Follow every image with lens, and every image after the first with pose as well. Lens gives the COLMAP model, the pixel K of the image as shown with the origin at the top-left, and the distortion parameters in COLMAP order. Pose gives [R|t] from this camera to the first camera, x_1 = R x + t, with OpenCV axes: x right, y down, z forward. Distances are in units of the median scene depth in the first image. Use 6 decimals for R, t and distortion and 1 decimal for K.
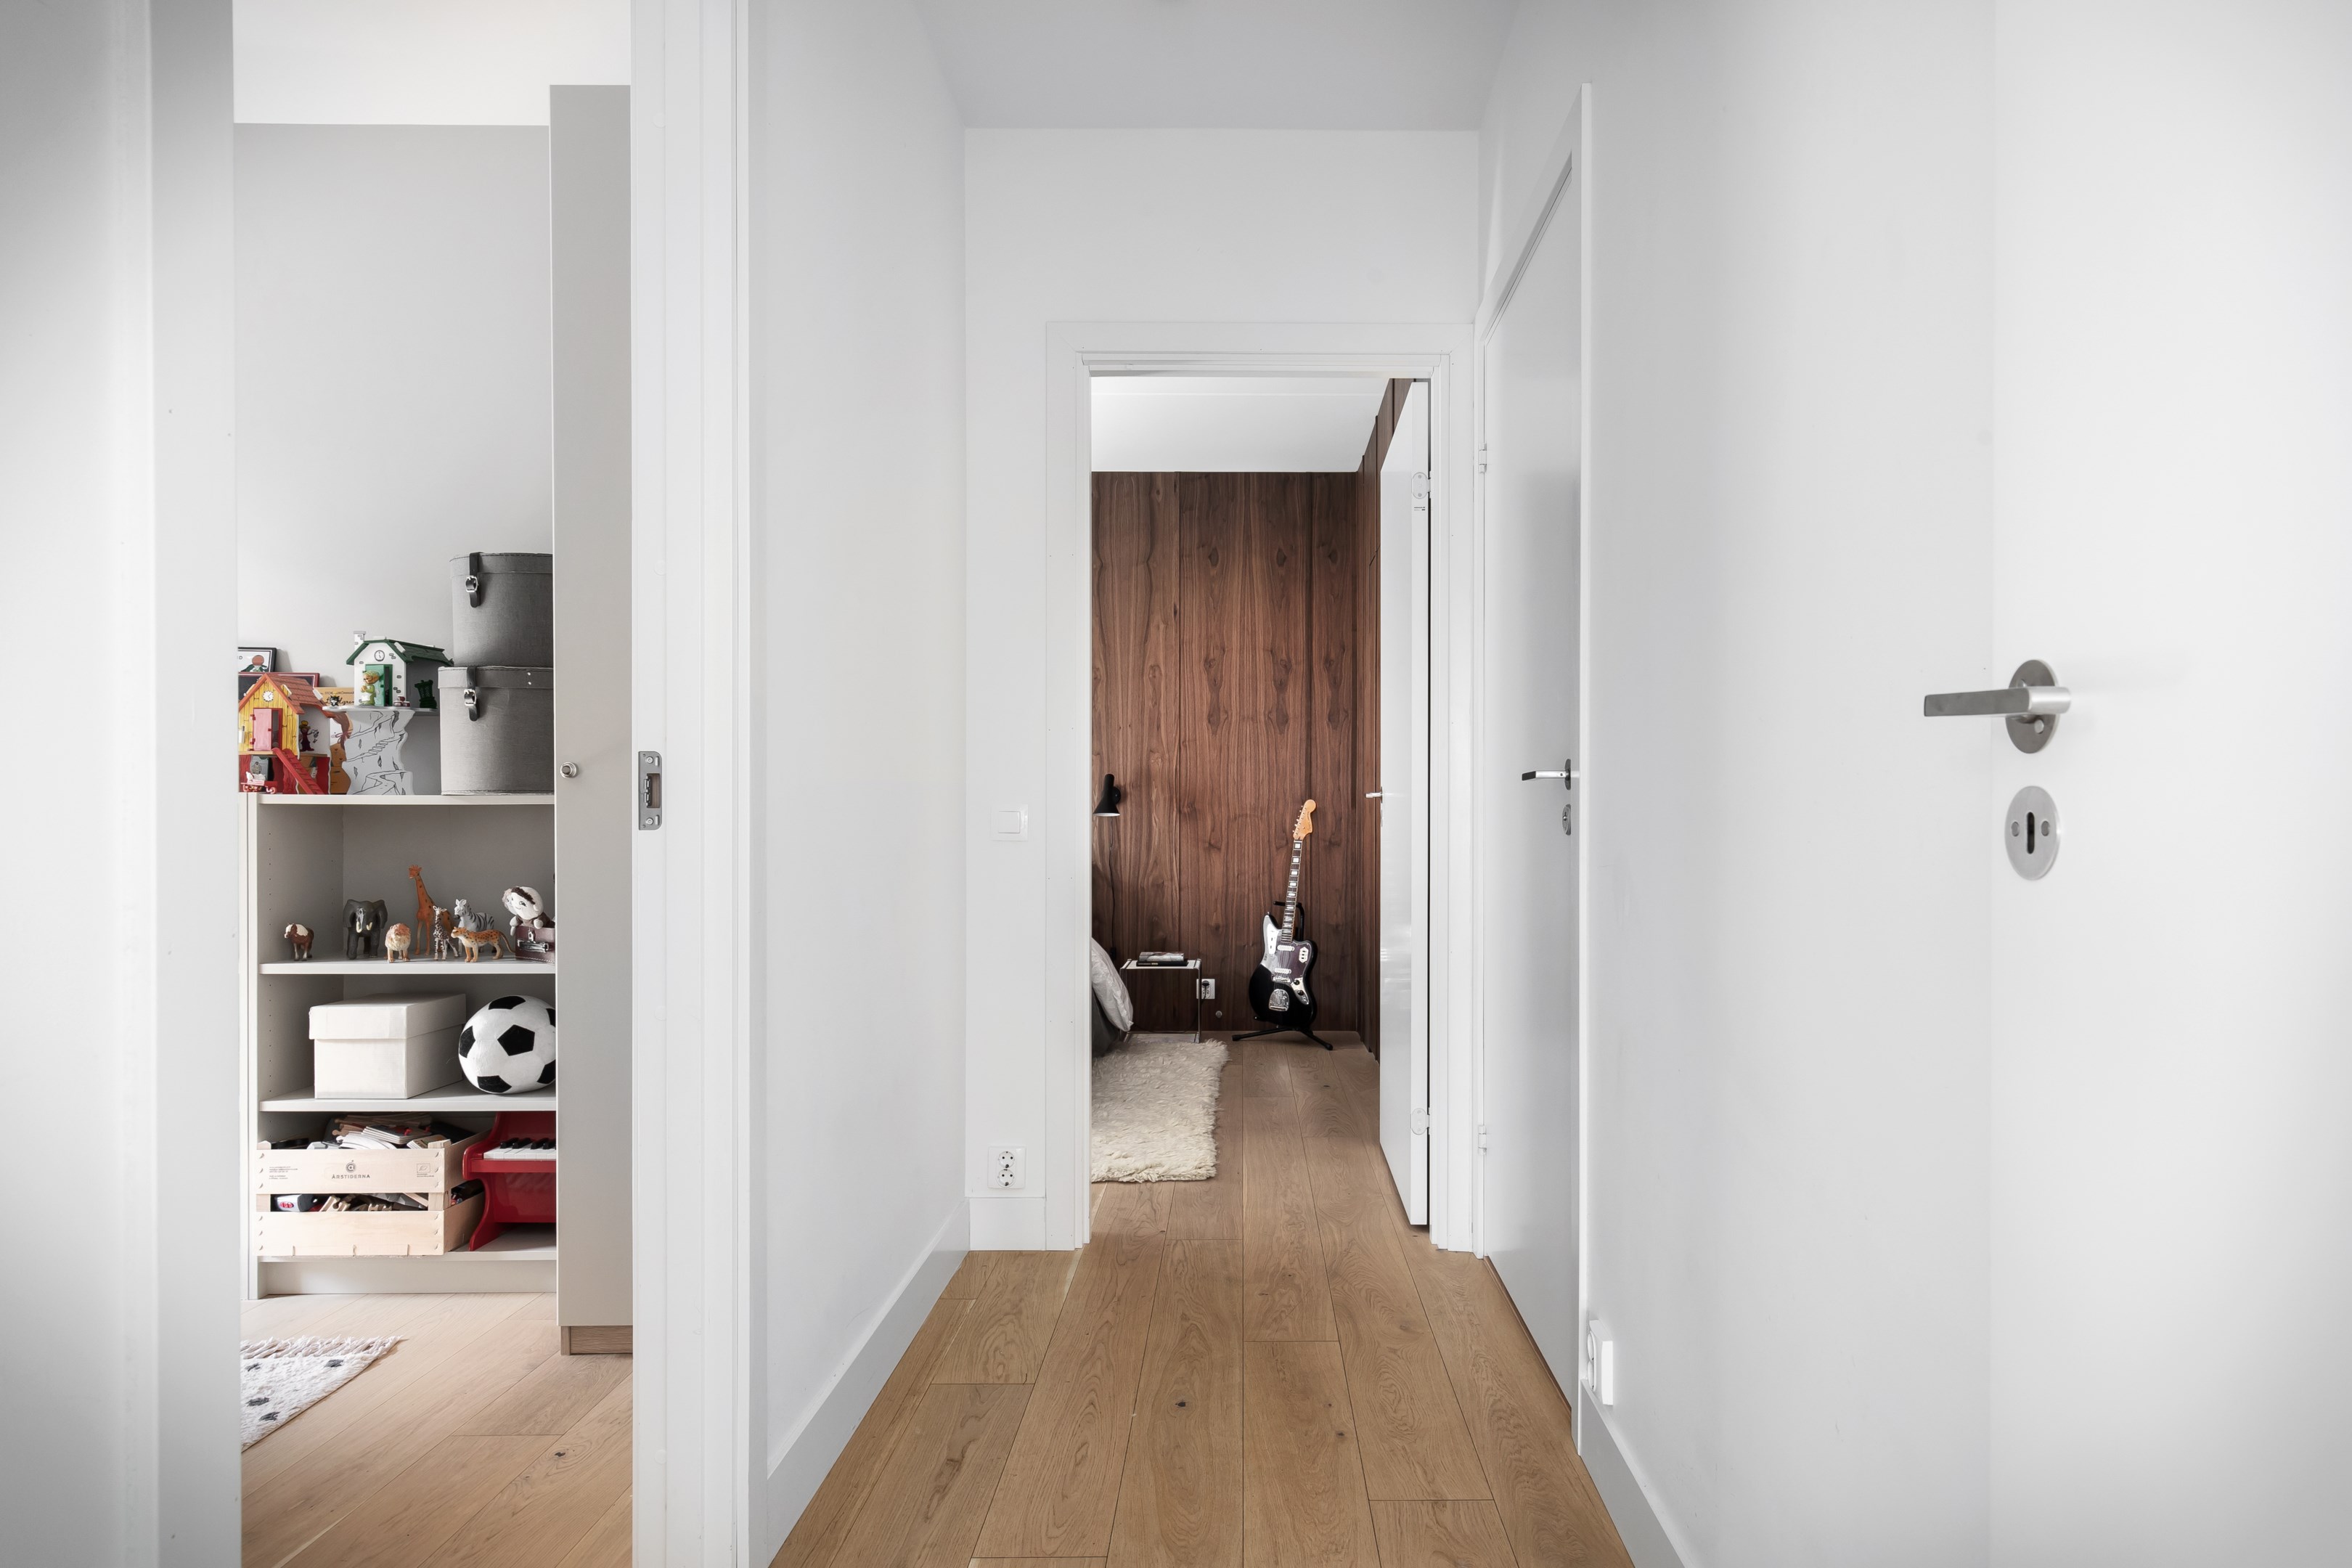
lens RADIAL K [[1328.4, 0, 1197.3], [0, 1328.4, 809.4], [0, 0, 1]] dist [0.000553, 0.001053]
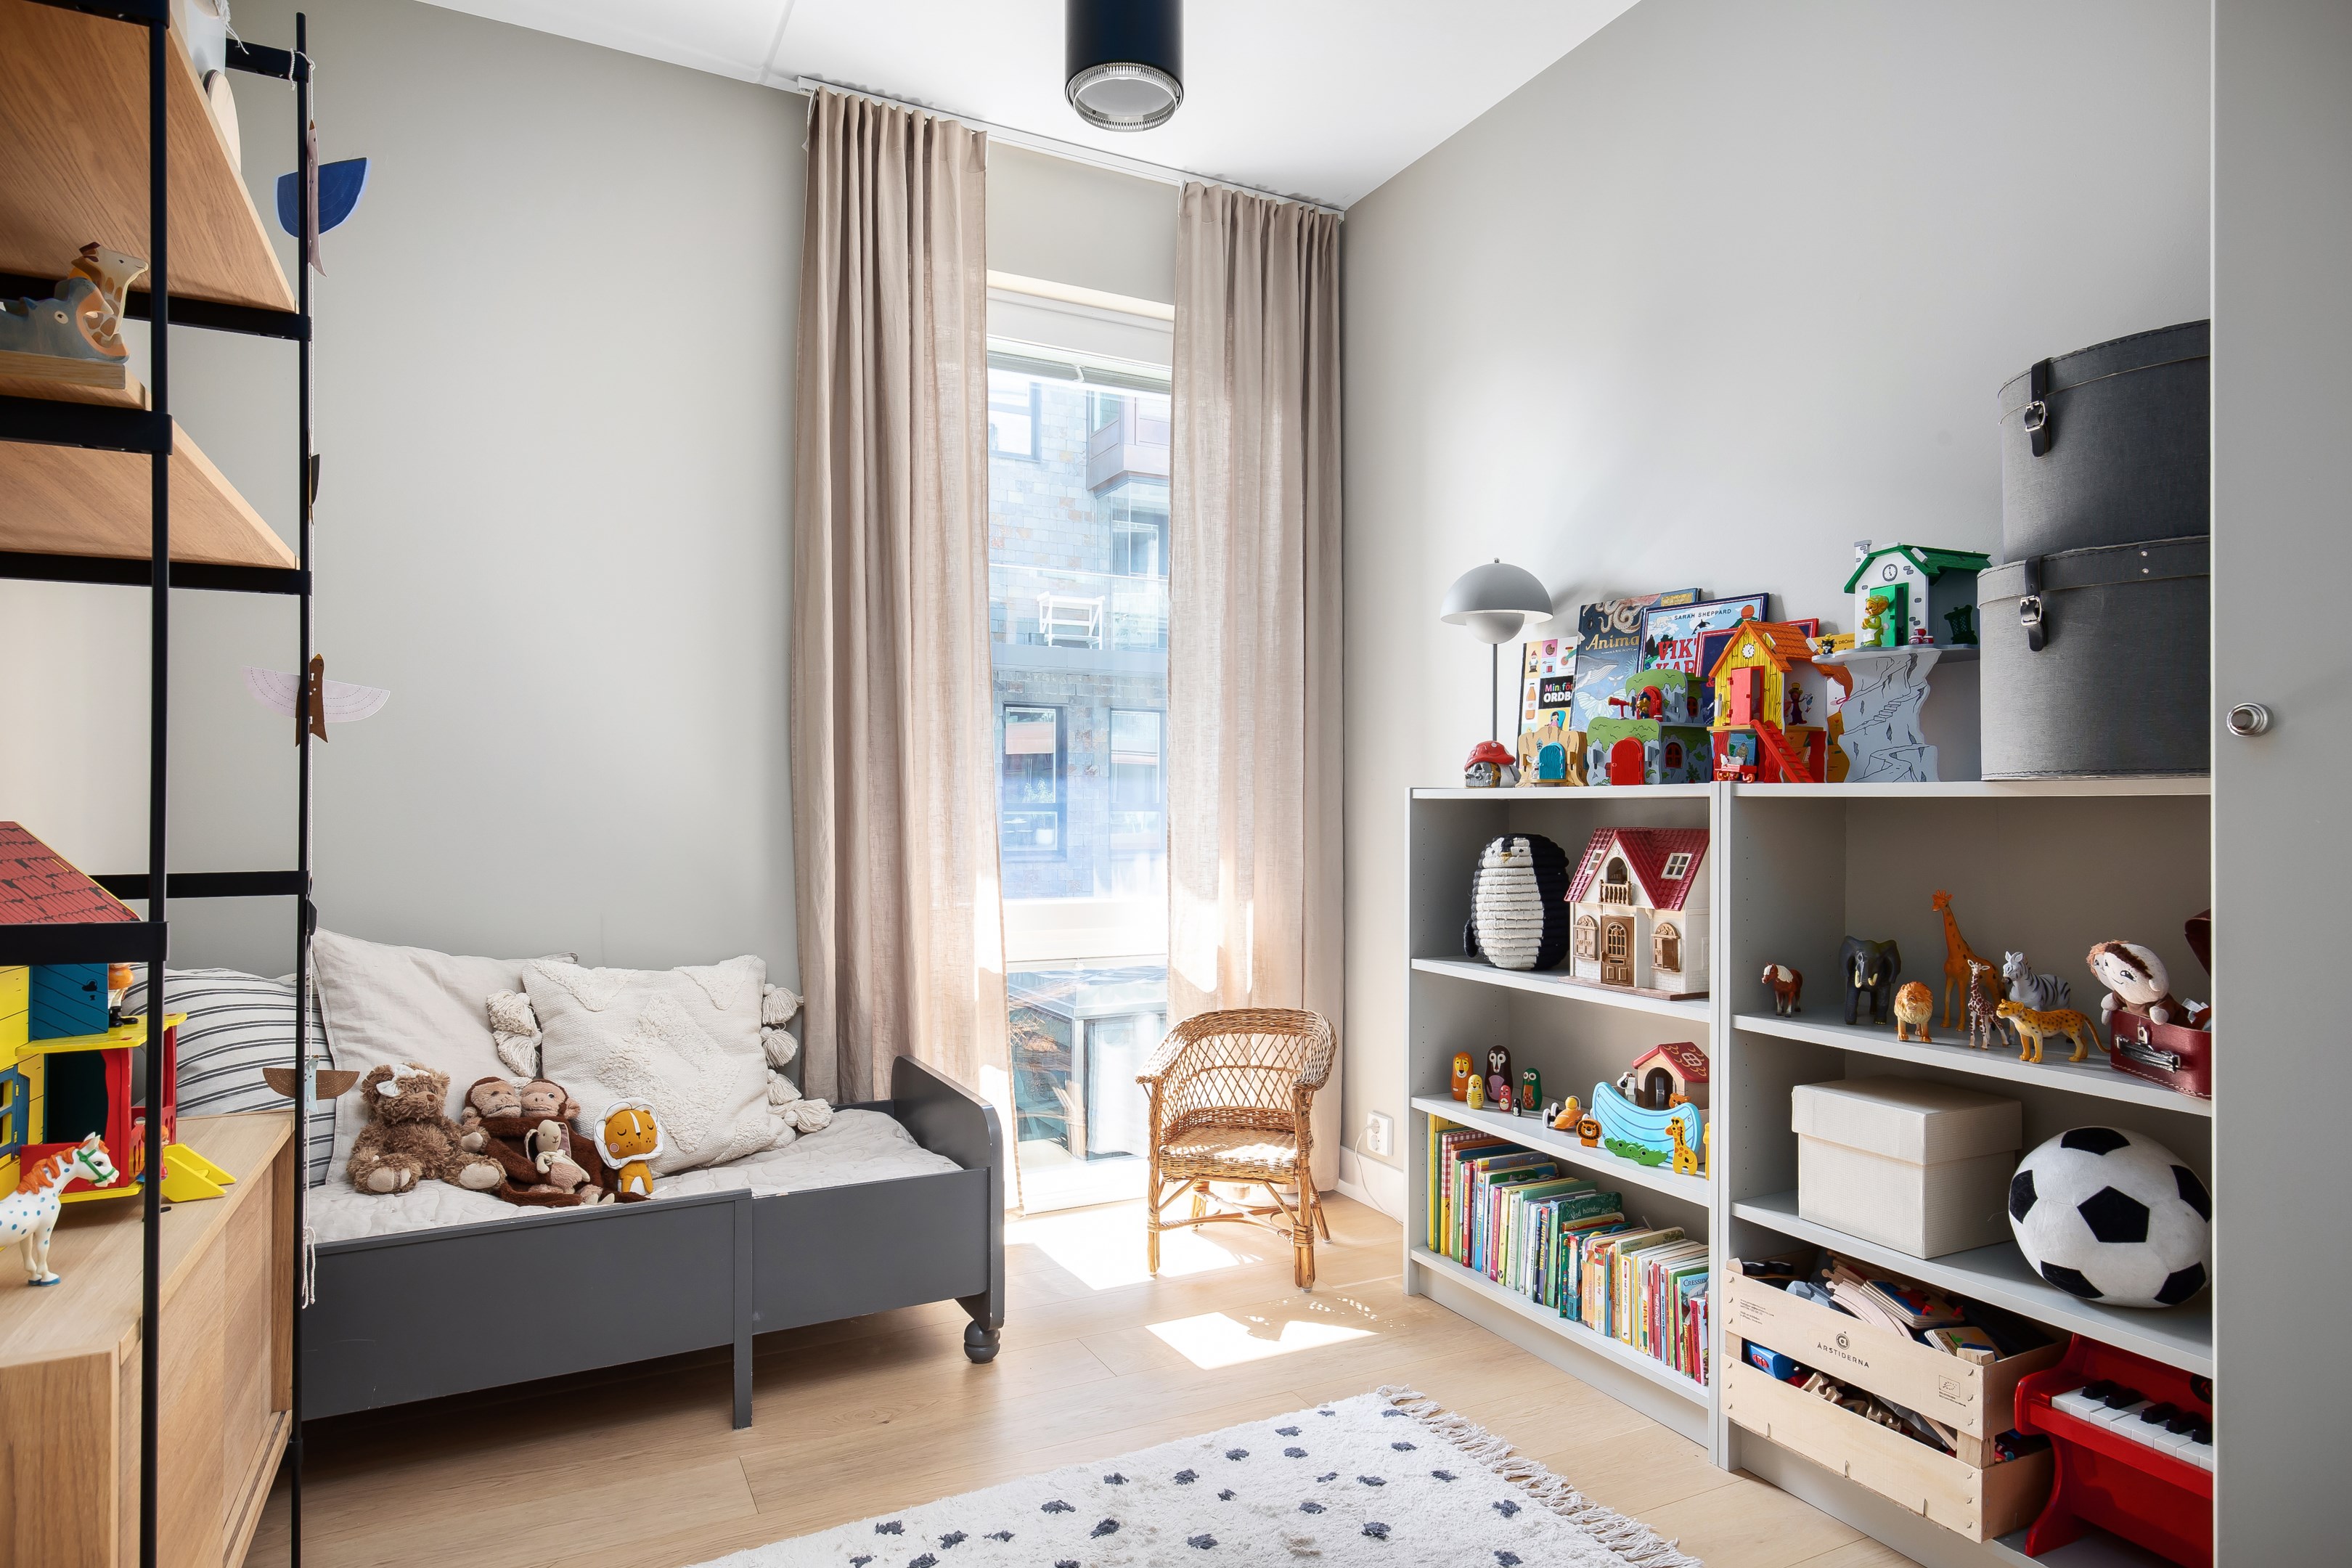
lens RADIAL K [[1328.4, 0, 1196.0], [0, 1328.4, 807.2], [0, 0, 1]] dist [0.000553, 0.001053]
pose [[0.486422, 0.003458, -0.873717, -0.208691], [-0.002832, 0.999993, 0.002381, 0.000689], [0.873720, 0.001316, 0.486428, 0.383594]]
